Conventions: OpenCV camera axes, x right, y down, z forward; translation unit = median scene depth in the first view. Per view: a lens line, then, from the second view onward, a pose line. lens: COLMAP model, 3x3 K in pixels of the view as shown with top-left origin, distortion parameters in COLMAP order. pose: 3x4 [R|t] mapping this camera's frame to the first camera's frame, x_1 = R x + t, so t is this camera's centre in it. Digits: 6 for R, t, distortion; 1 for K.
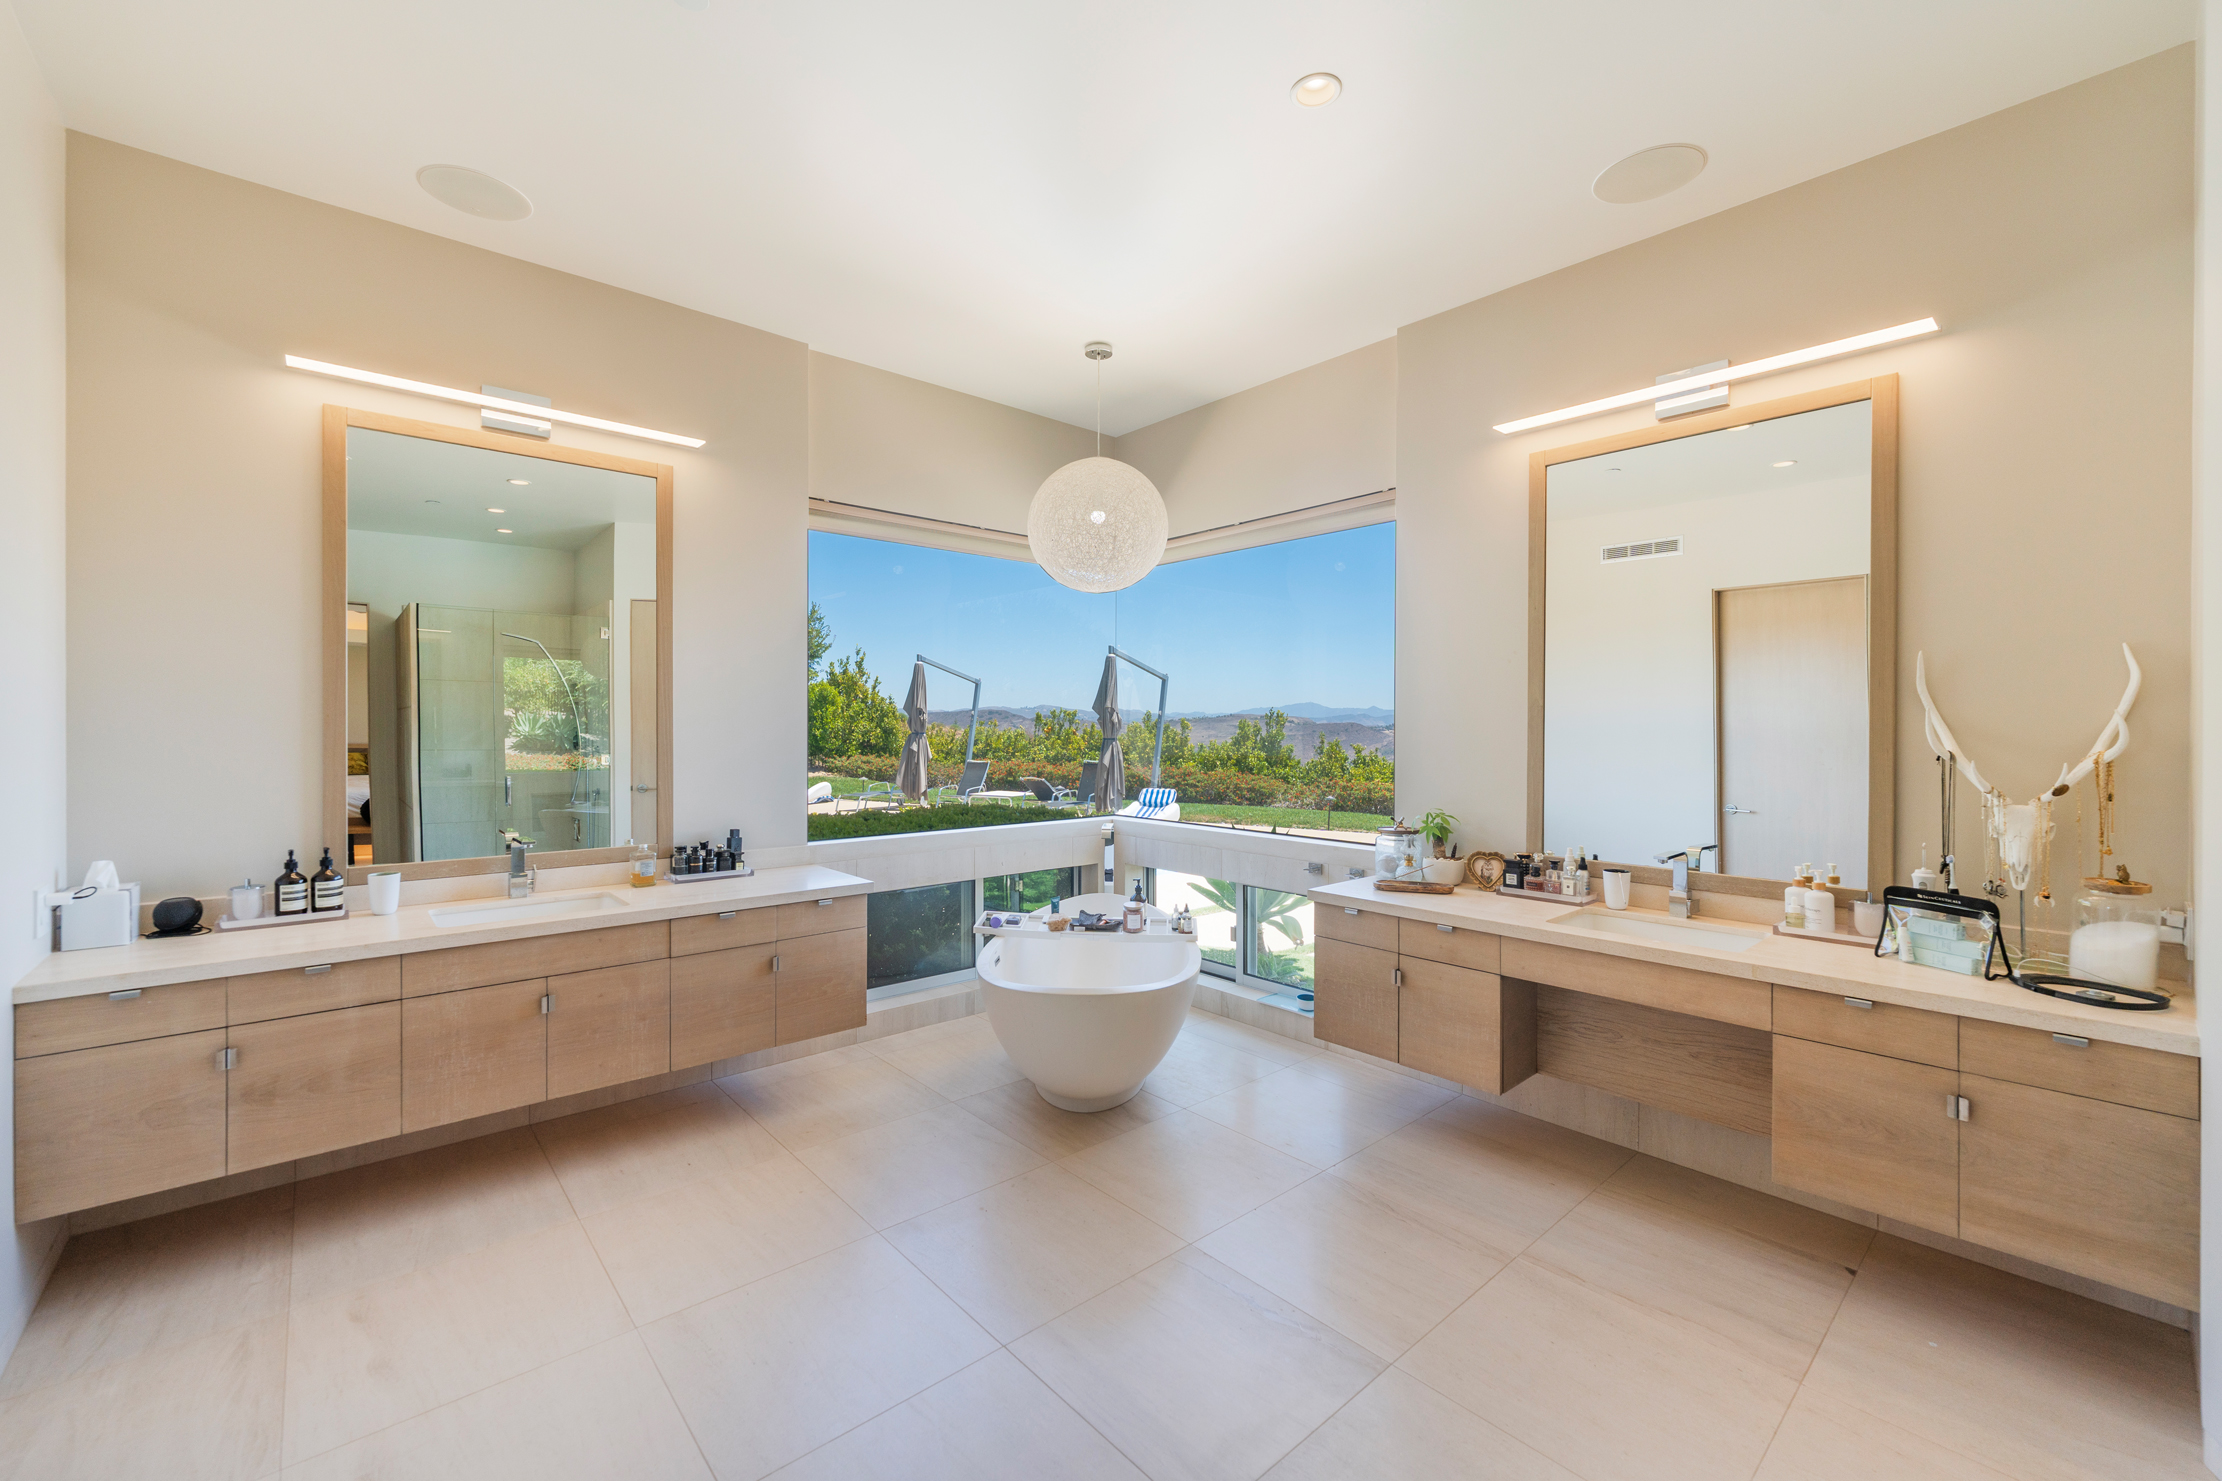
lens RADIAL K [[906.1, 0, 1111.0], [0, 906.1, 740.5], [0, 0, 1]] dist [-0.001271, -0.000306]
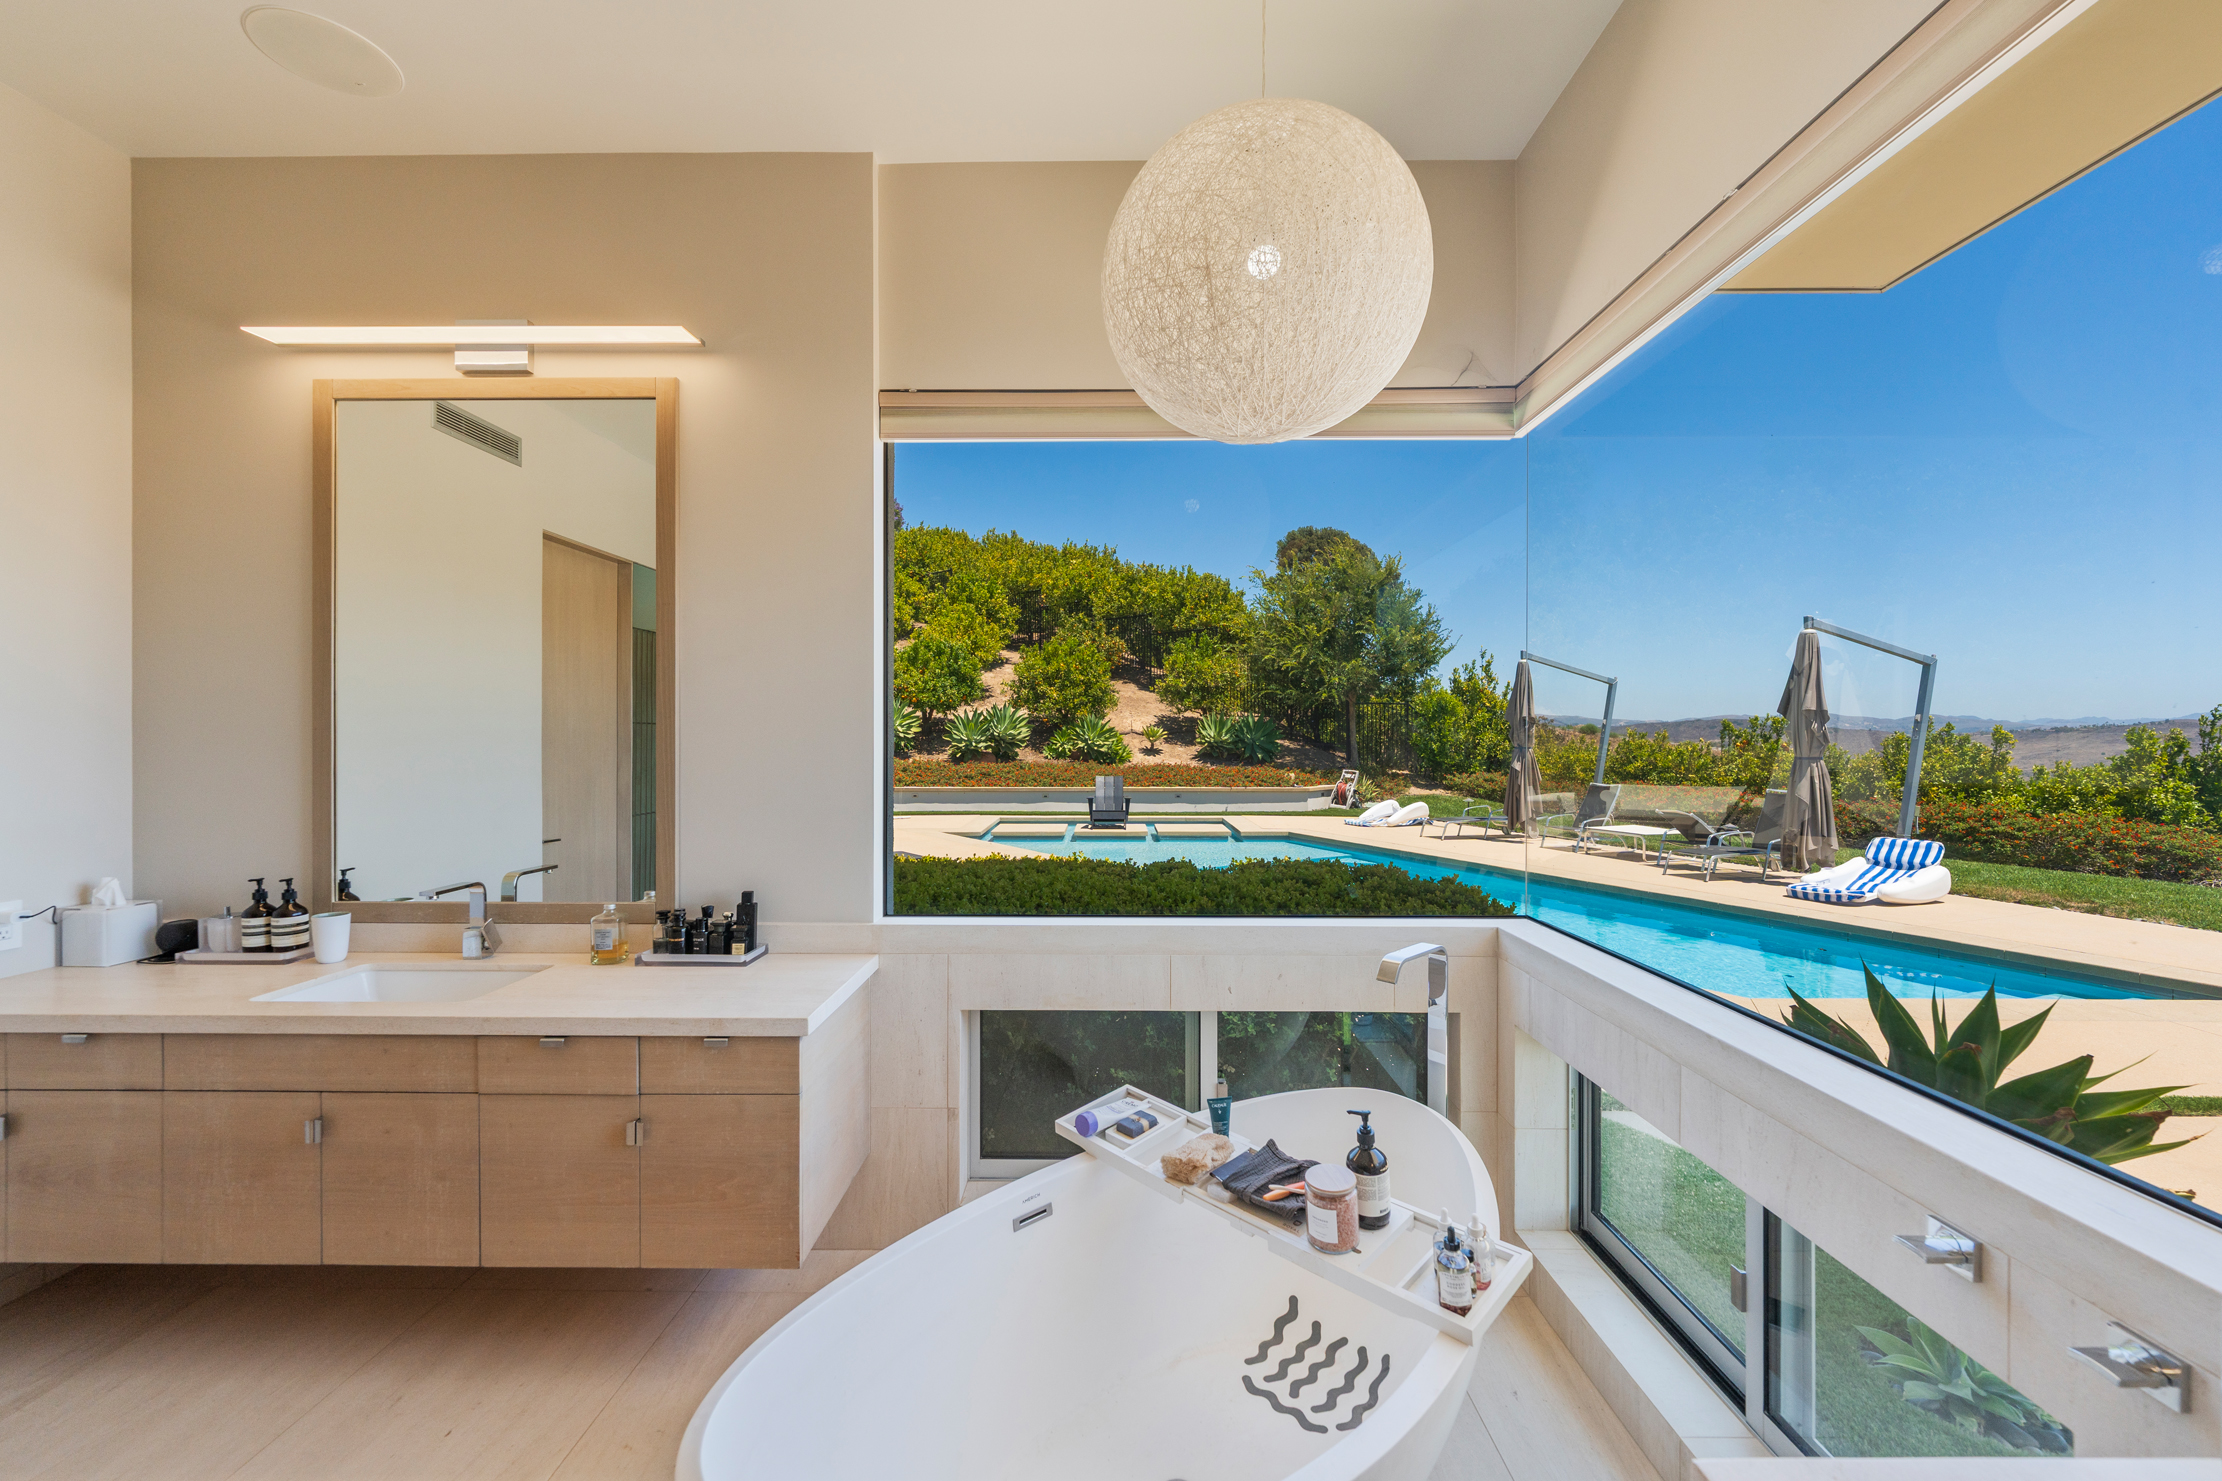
lens RADIAL K [[897.4, 0, 1111.0], [0, 897.4, 740.5], [0, 0, 1]] dist [-0.000418, 0.000181]
pose [[0.740324, 0.000396, -0.672250, 0.061362], [-0.009826, 0.999899, -0.010231, -0.002990], [0.672179, 0.014180, 0.740253, 0.173979]]
